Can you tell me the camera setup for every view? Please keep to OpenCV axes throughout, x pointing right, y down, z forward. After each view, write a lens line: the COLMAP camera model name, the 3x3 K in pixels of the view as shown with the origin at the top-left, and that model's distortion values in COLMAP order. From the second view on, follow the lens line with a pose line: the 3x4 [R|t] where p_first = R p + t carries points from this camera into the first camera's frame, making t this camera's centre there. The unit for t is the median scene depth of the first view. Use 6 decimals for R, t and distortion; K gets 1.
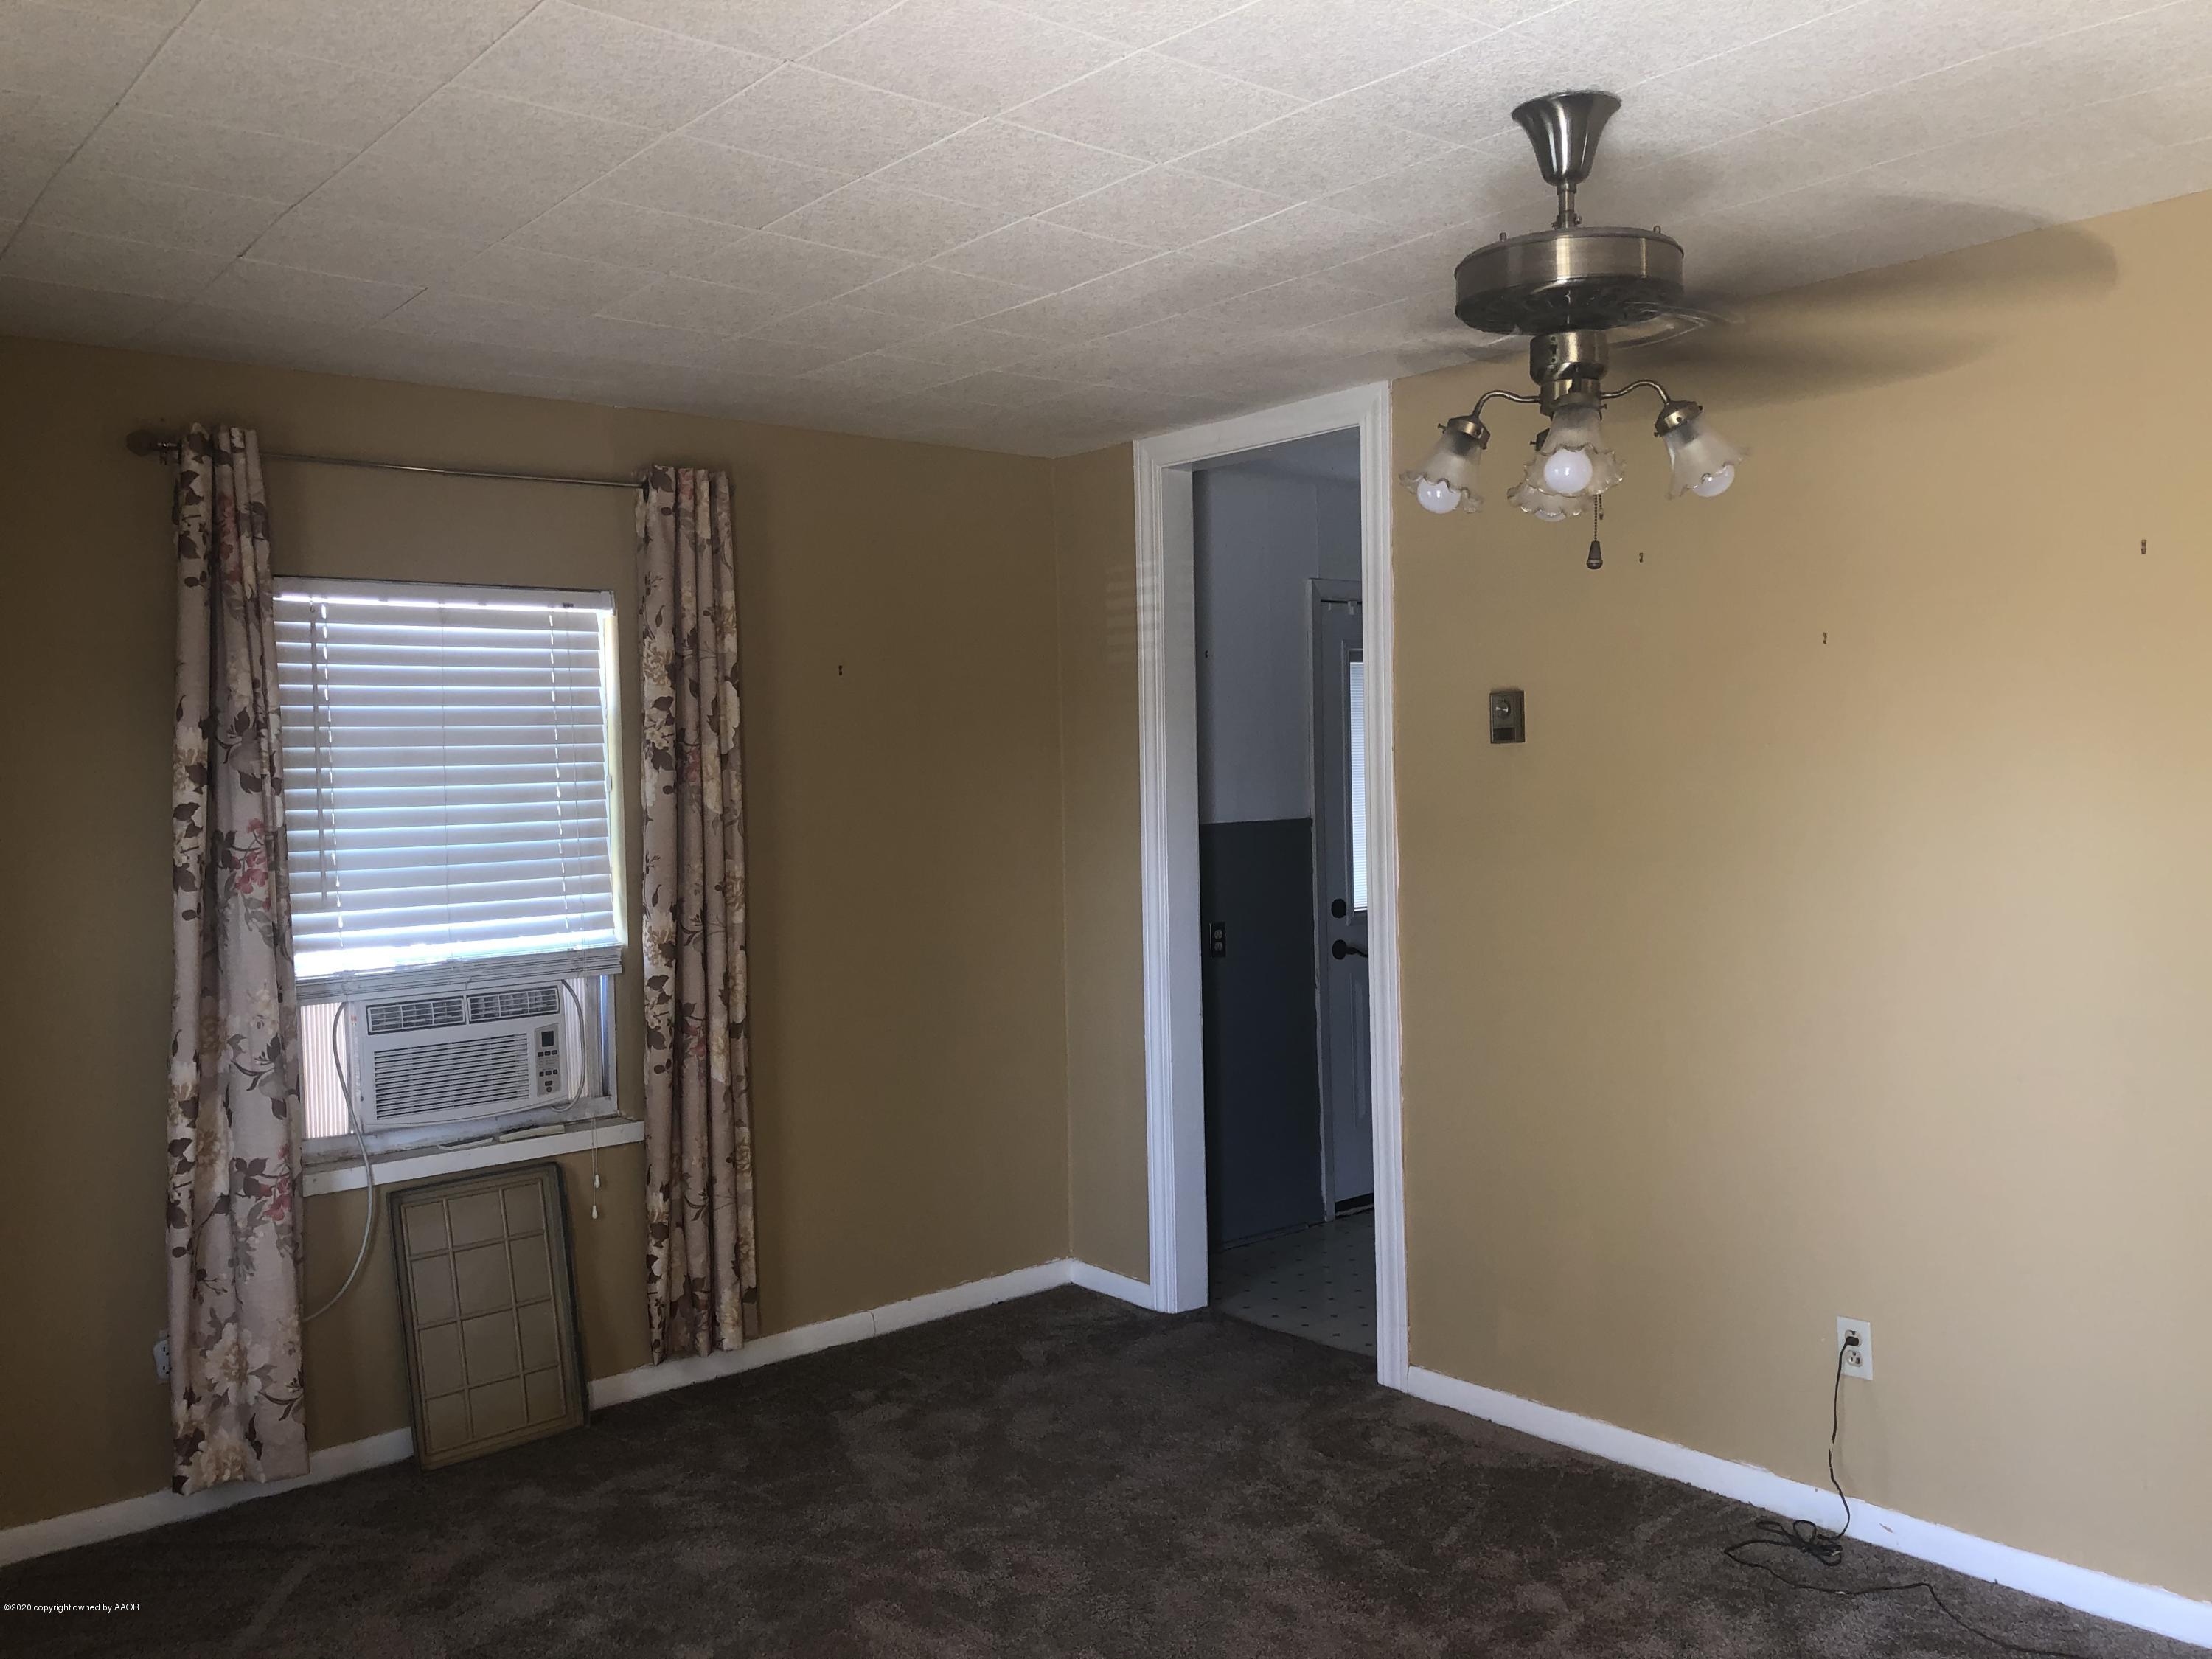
lens RADIAL K [[1817.0, 0, 1109.6], [0, 1817.0, 819.3], [0, 0, 1]] dist [0.035202, -0.038249]
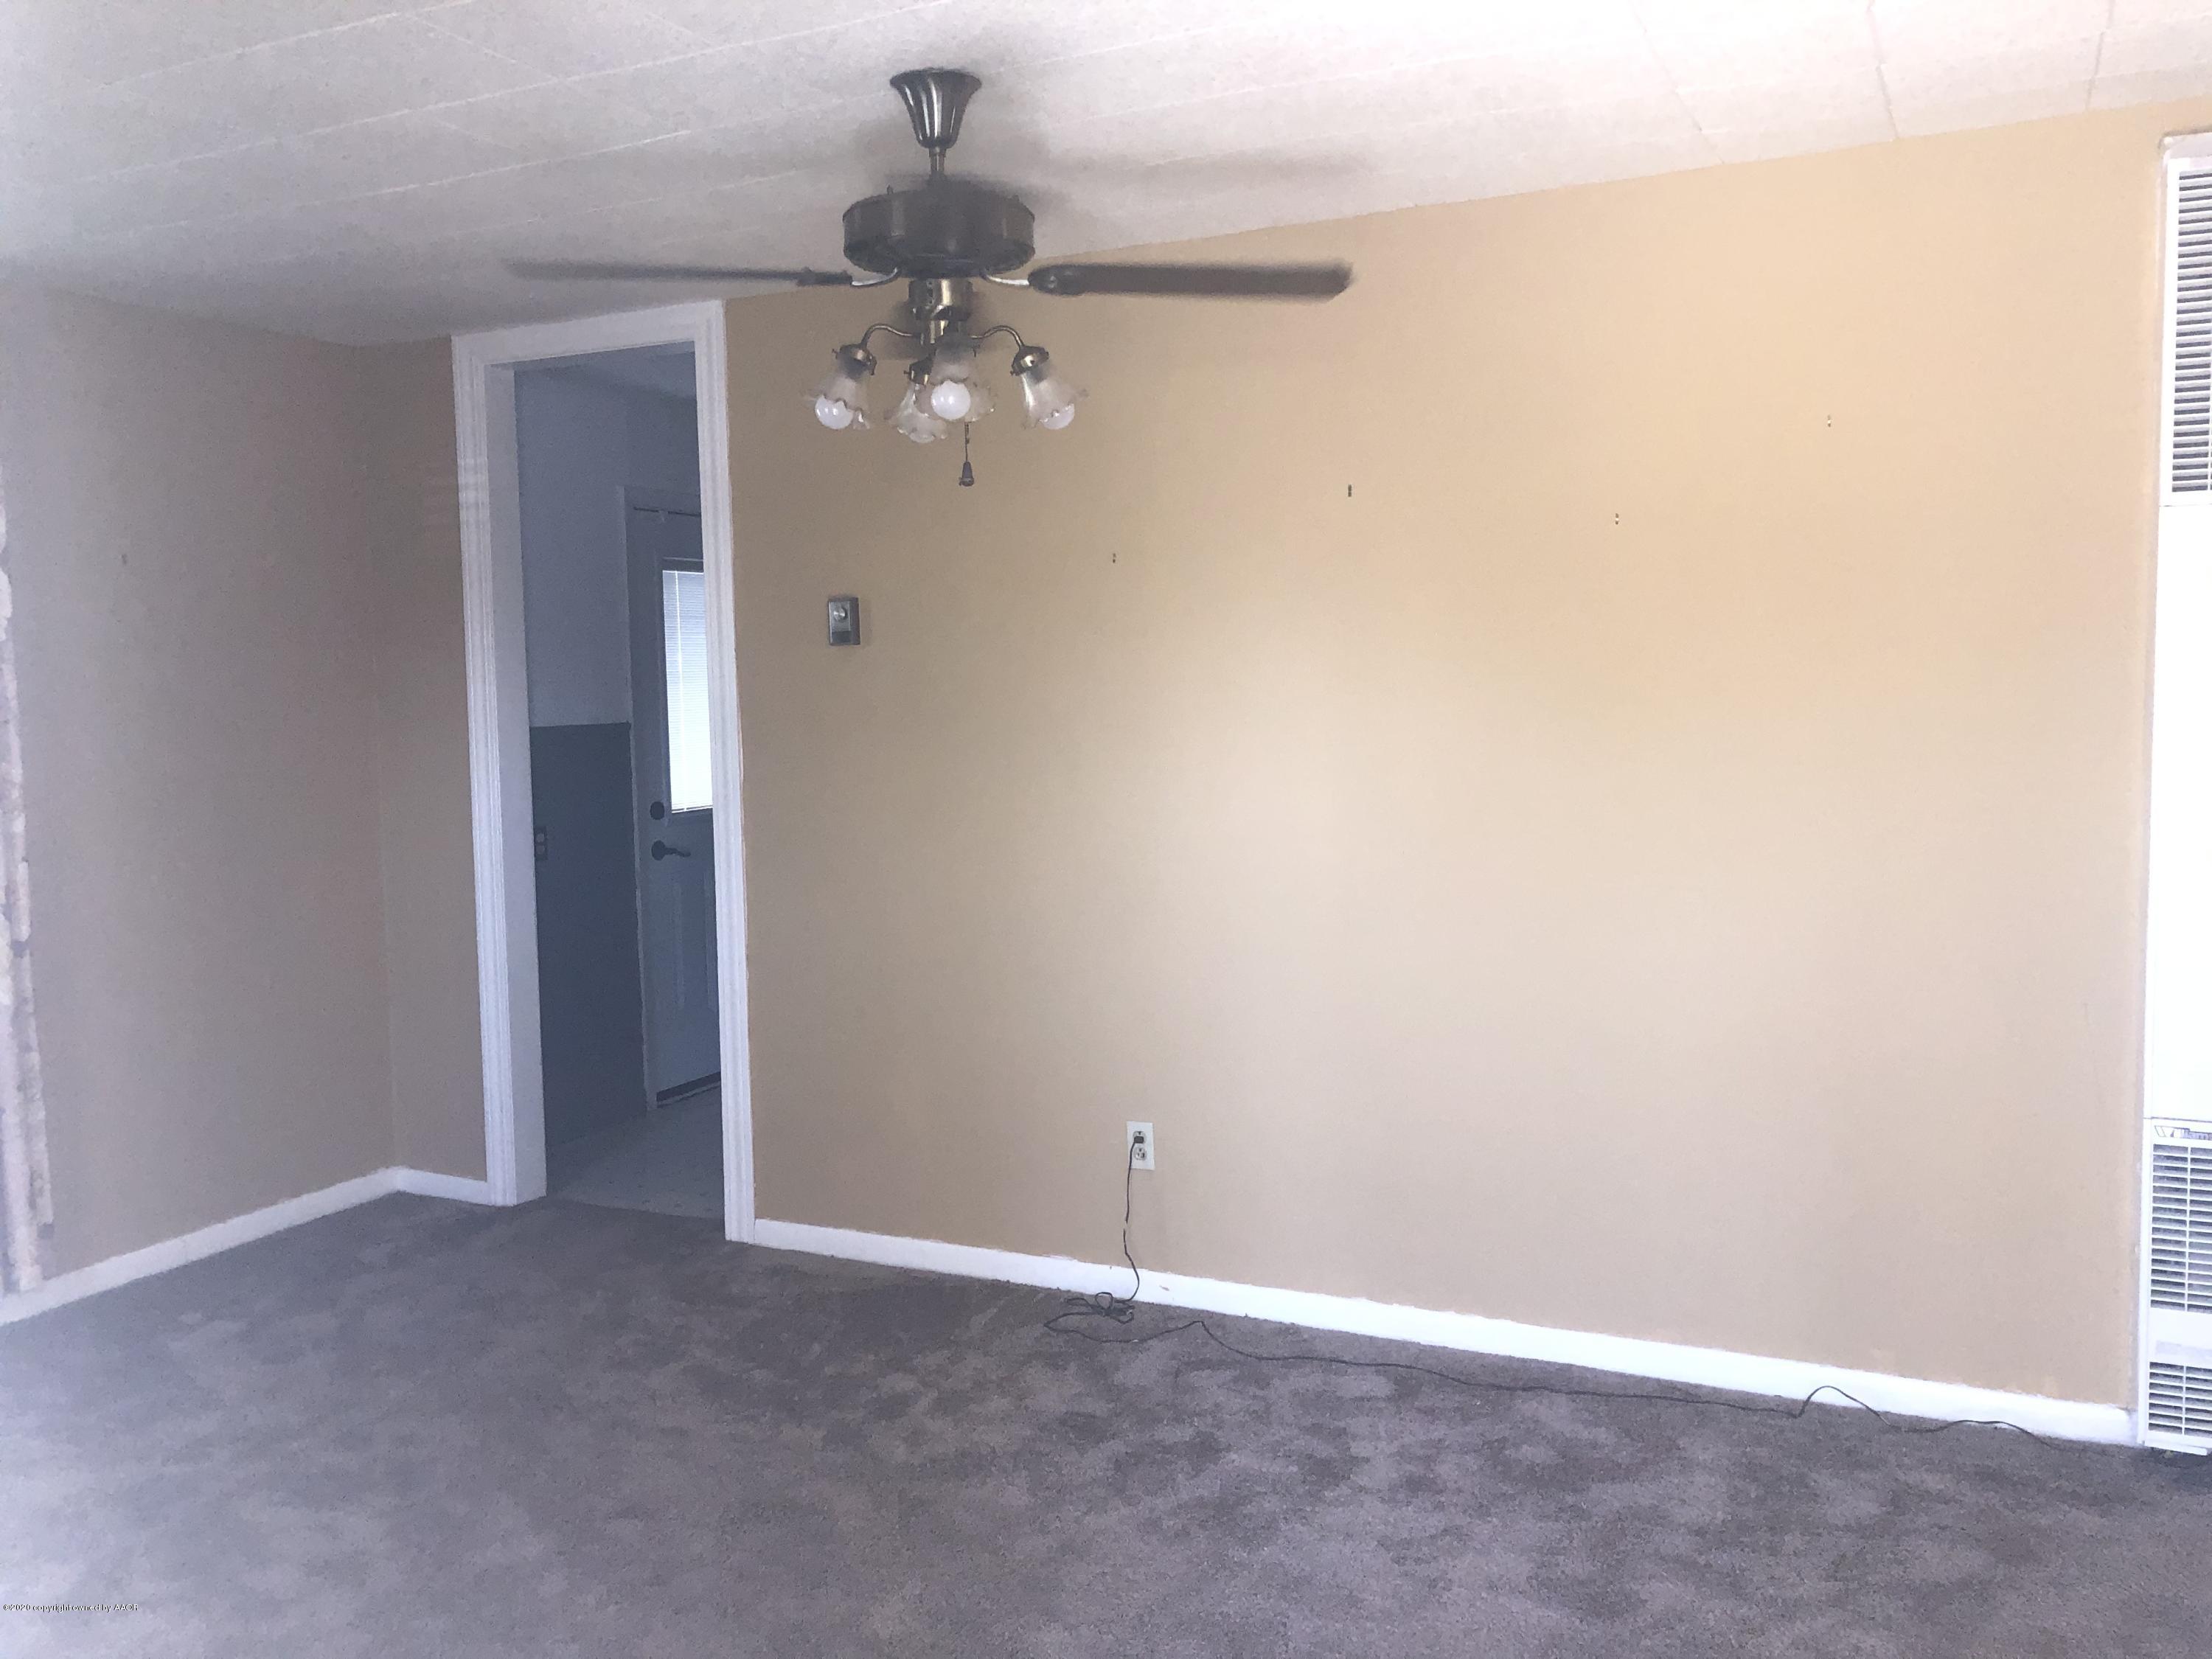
lens RADIAL K [[1817.0, 0, 1106.6], [0, 1817.0, 837.4], [0, 0, 1]] dist [0.035202, -0.038249]
pose [[0.915633, -0.030077, 0.400889, -0.086577], [0.009824, 0.998574, 0.052481, 0.019592], [-0.401895, -0.044115, 0.914622, -0.082419]]
